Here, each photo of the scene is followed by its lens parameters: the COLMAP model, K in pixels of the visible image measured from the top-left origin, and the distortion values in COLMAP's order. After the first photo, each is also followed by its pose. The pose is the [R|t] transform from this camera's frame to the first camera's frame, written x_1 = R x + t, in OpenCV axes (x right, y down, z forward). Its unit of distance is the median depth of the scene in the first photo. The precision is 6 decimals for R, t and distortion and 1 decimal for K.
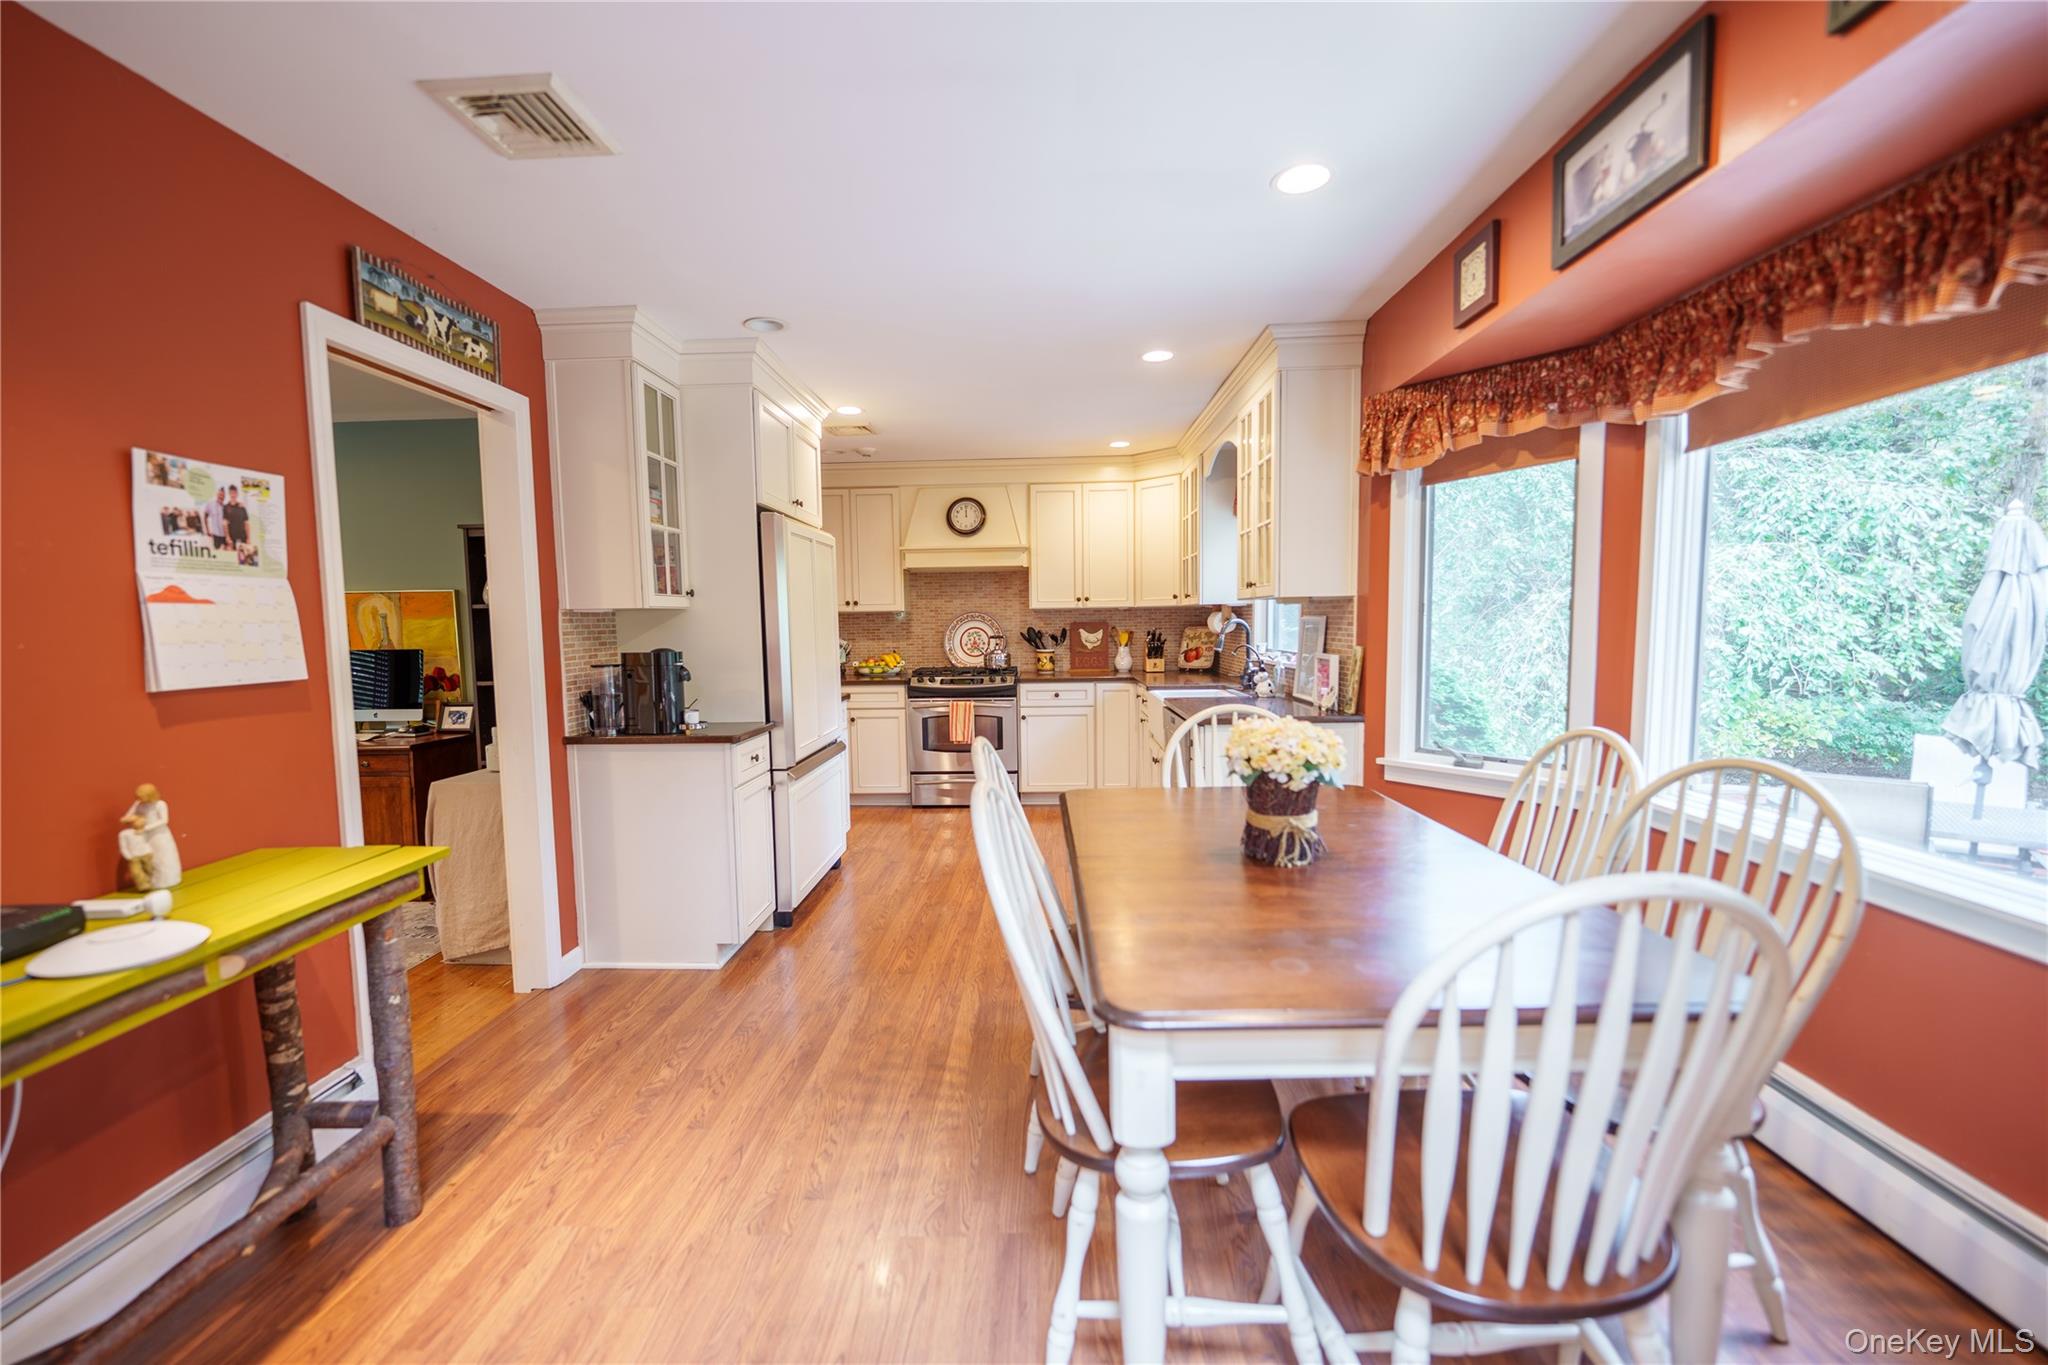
lens RADIAL K [[828.4, 0, 1019.4], [0, 828.4, 682.1], [0, 0, 1]] dist [-0.001758, -0.005203]
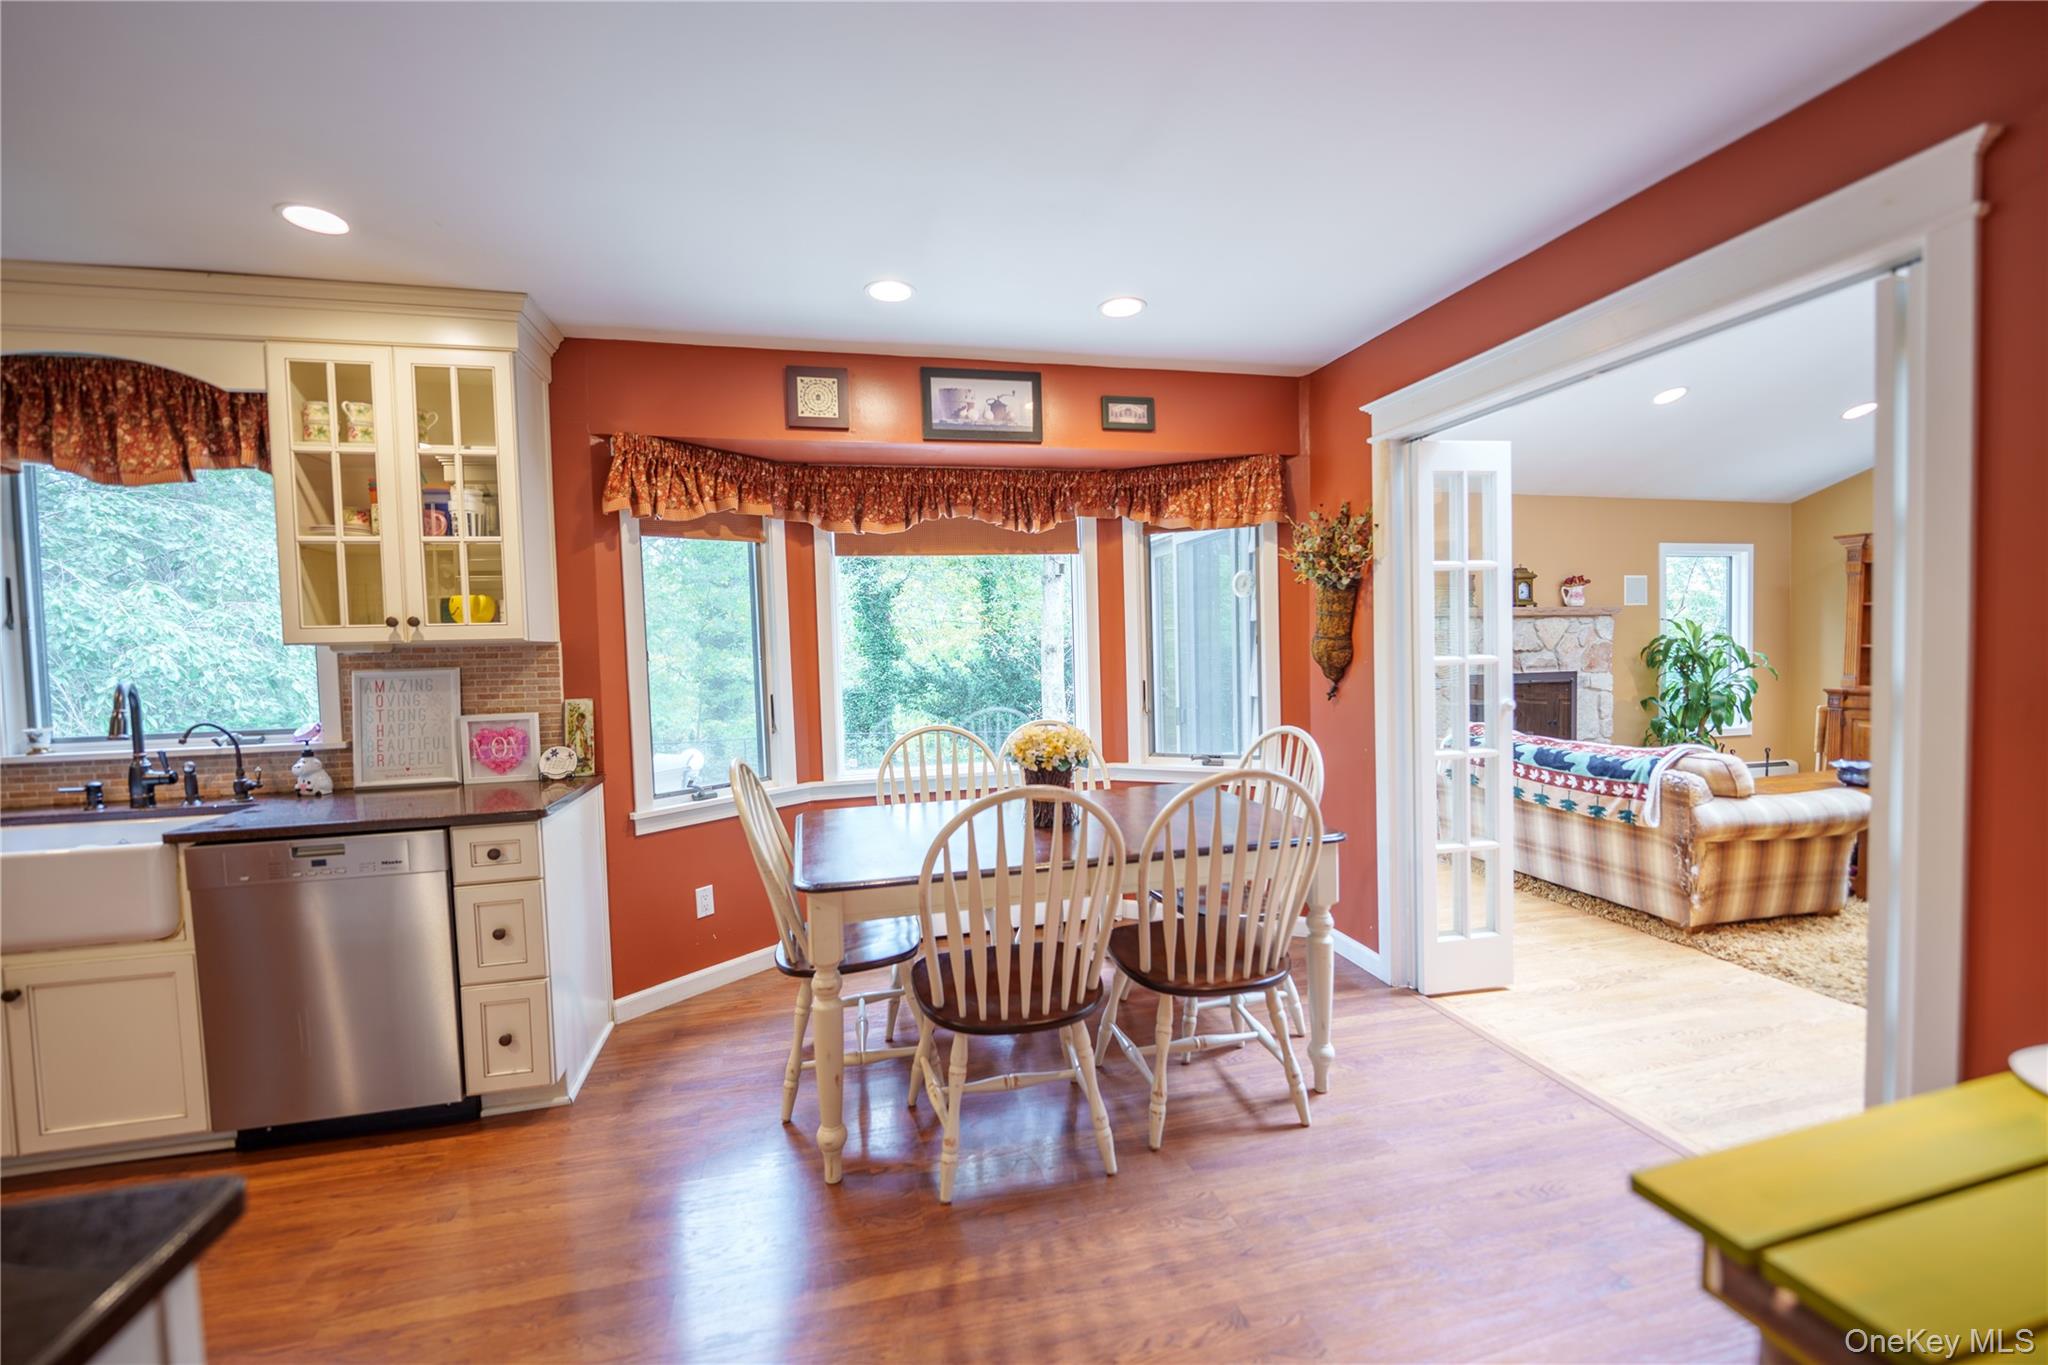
lens RADIAL K [[828.4, 0, 1019.4], [0, 828.4, 682.1], [0, 0, 1]] dist [-0.001758, -0.005203]
pose [[-0.267567, -0.018075, 0.963370, -0.556627], [0.103146, 0.993541, 0.047289, -0.053562], [-0.958002, 0.112021, -0.263975, 0.765952]]
